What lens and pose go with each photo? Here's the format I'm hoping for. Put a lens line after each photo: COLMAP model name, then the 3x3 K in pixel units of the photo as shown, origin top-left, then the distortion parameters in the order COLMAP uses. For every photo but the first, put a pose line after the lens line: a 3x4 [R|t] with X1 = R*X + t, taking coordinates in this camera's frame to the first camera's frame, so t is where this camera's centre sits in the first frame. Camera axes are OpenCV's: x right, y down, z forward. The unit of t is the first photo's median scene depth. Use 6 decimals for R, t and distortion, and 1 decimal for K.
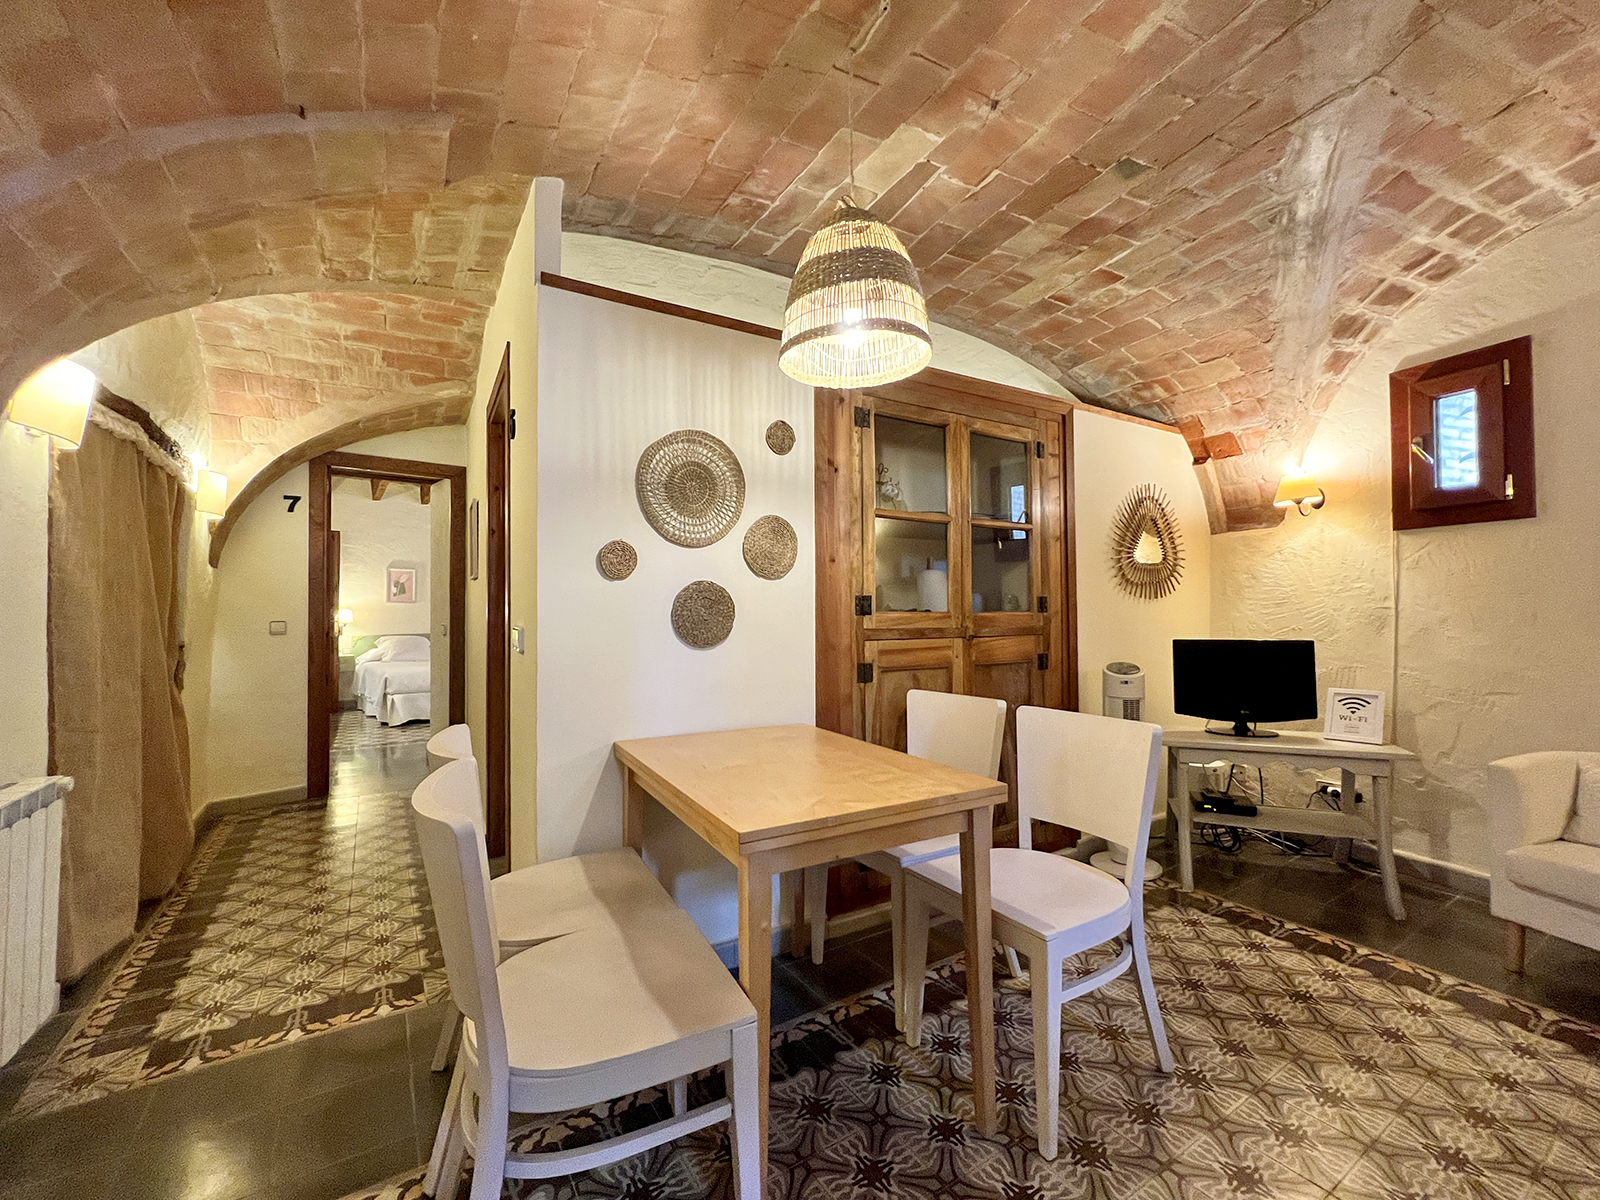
lens RADIAL K [[655.7, 0, 813.3], [0, 655.7, 600.9], [0, 0, 1]] dist [0.002539, 0.000210]
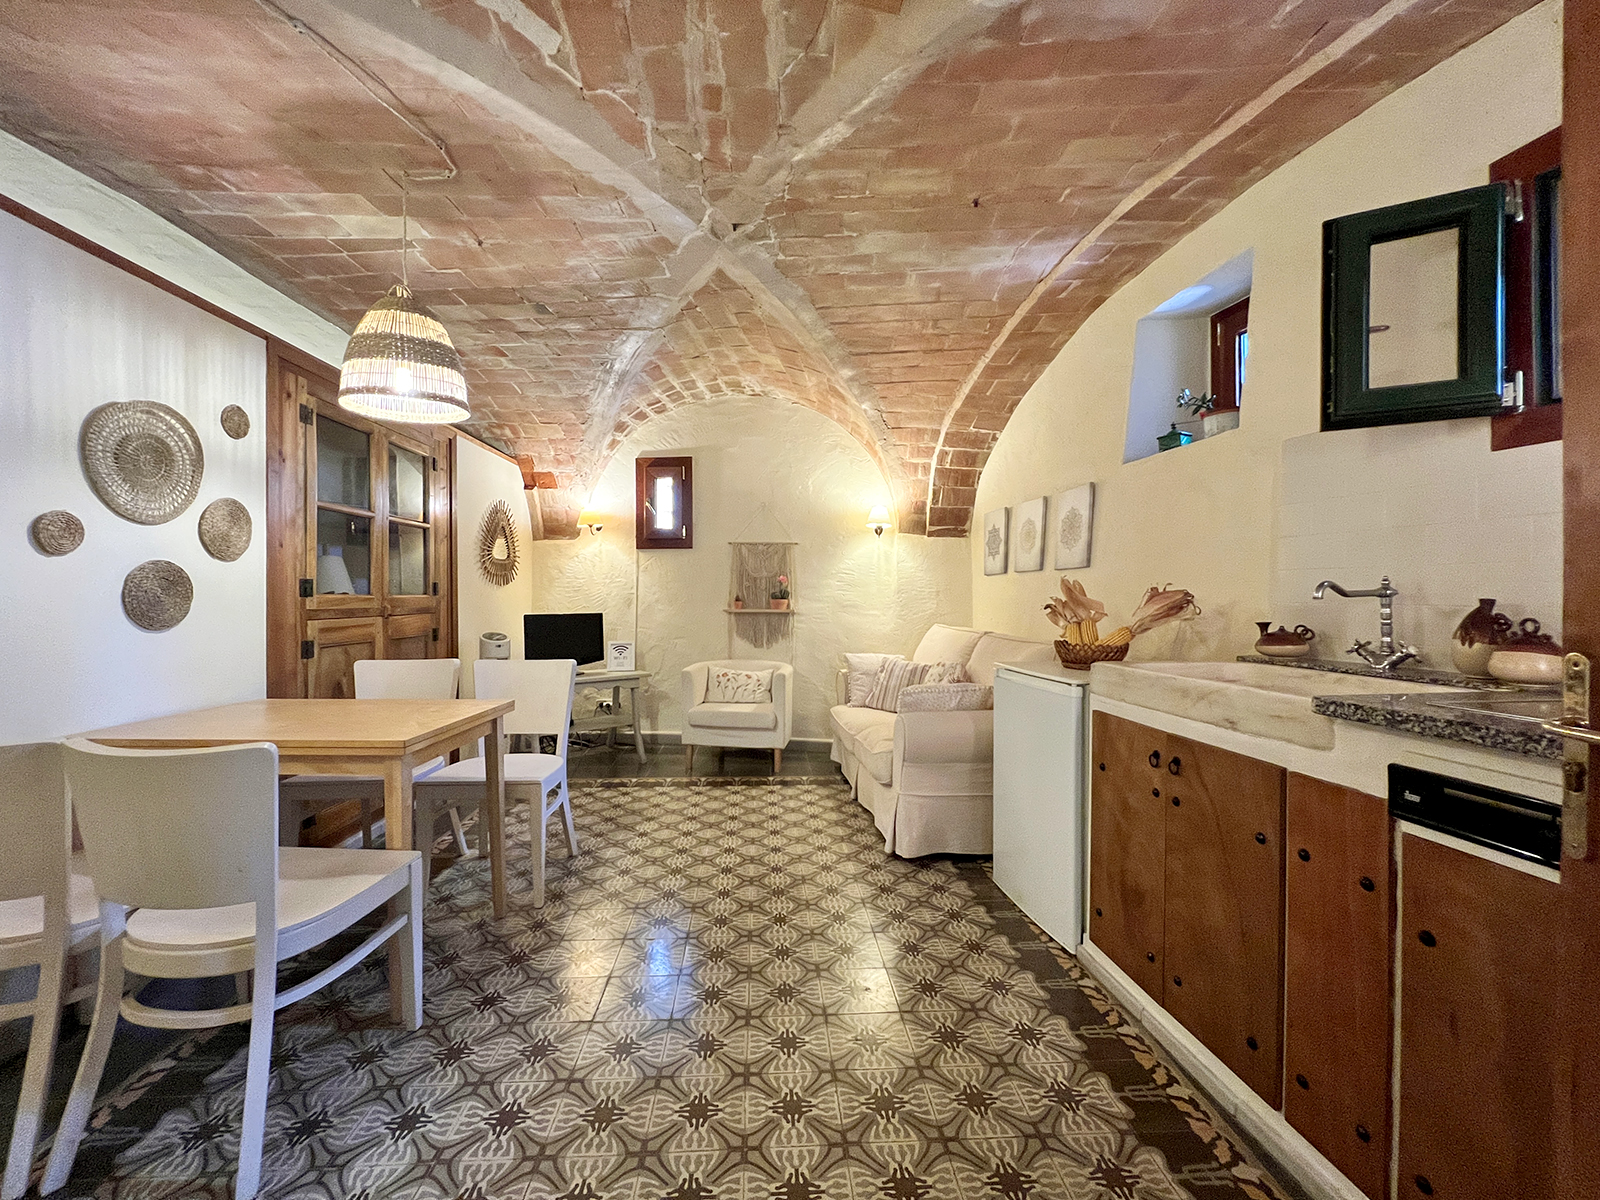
lens RADIAL K [[644.4, 0, 803.0], [0, 644.4, 594.4], [0, 0, 1]] dist [0.000761, 0.000222]
pose [[0.478199, 0.006376, 0.878228, -0.468694], [-0.018273, 0.999829, 0.002691, -0.000148], [-0.878061, -0.017335, 0.478234, -0.237953]]
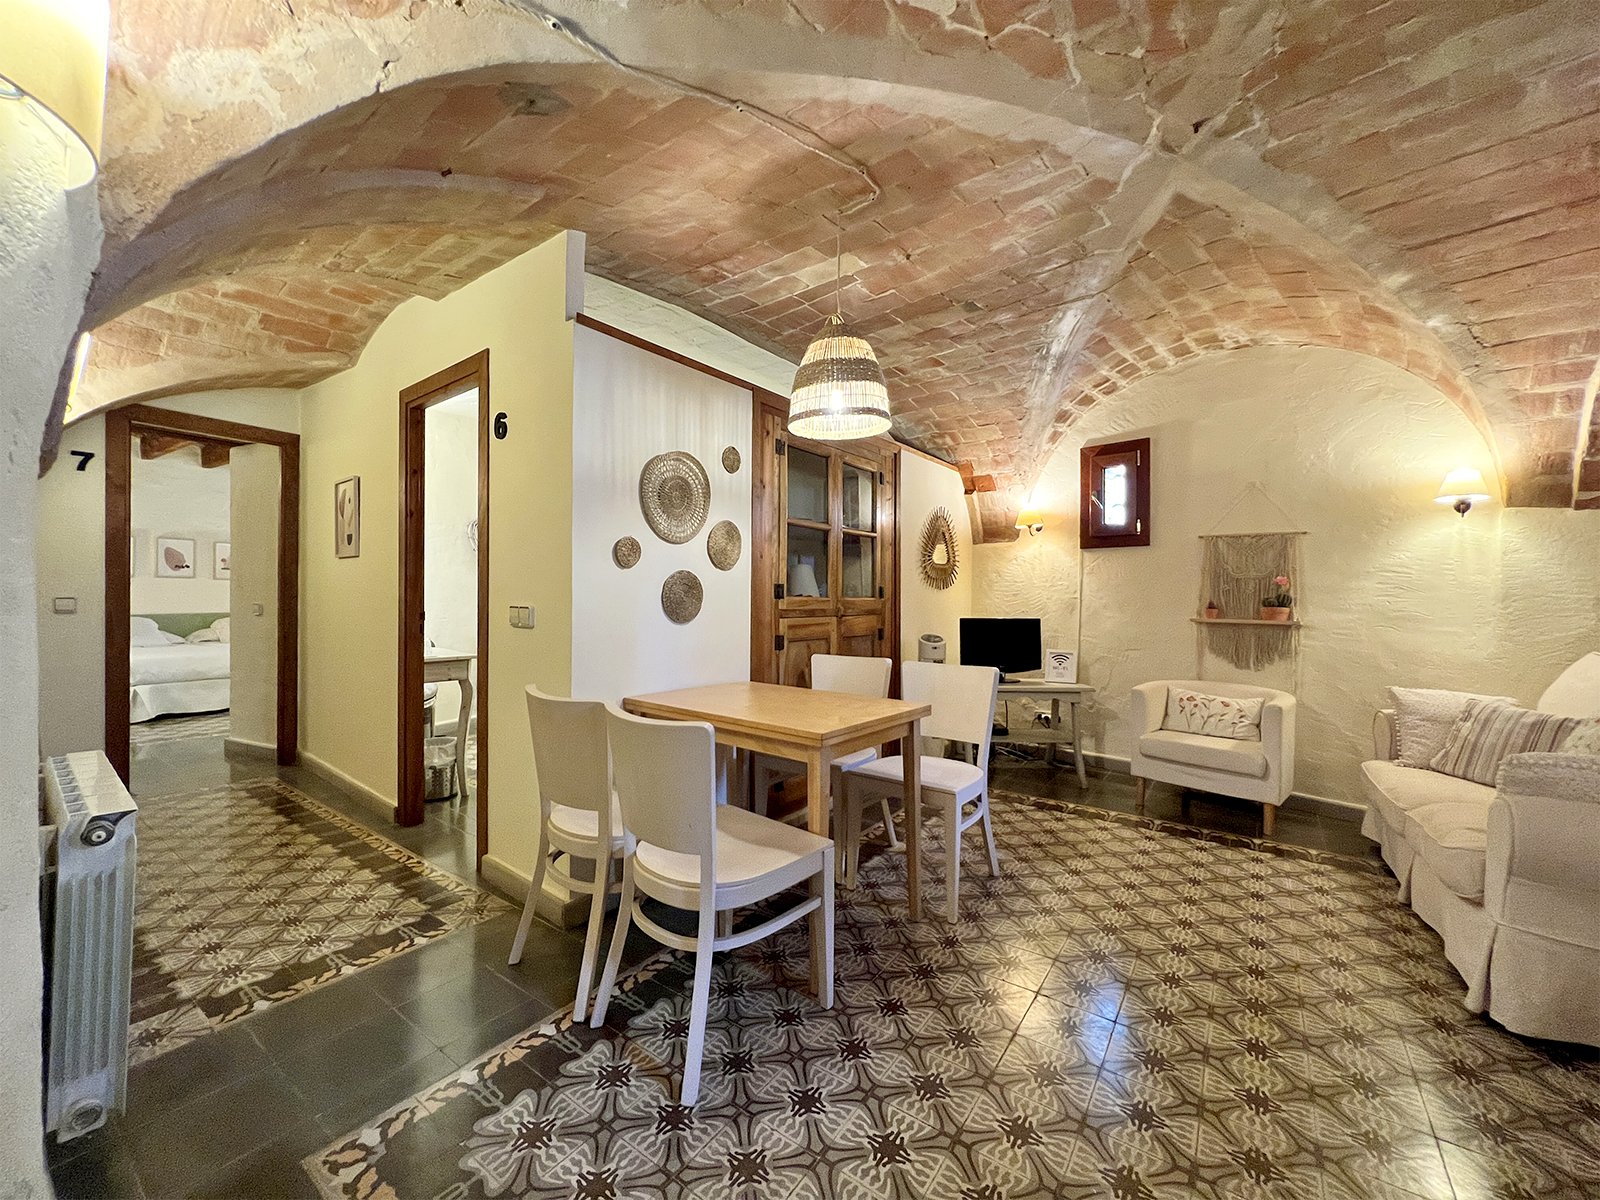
lens RADIAL K [[642.6, 0, 801.3], [0, 642.6, 597.4], [0, 0, 1]] dist [-0.001719, 0.000214]
pose [[0.926972, 0.012917, 0.374907, -0.362232], [-0.020004, 0.999687, 0.015018, -0.001315], [-0.374596, -0.021421, 0.926941, -0.206024]]
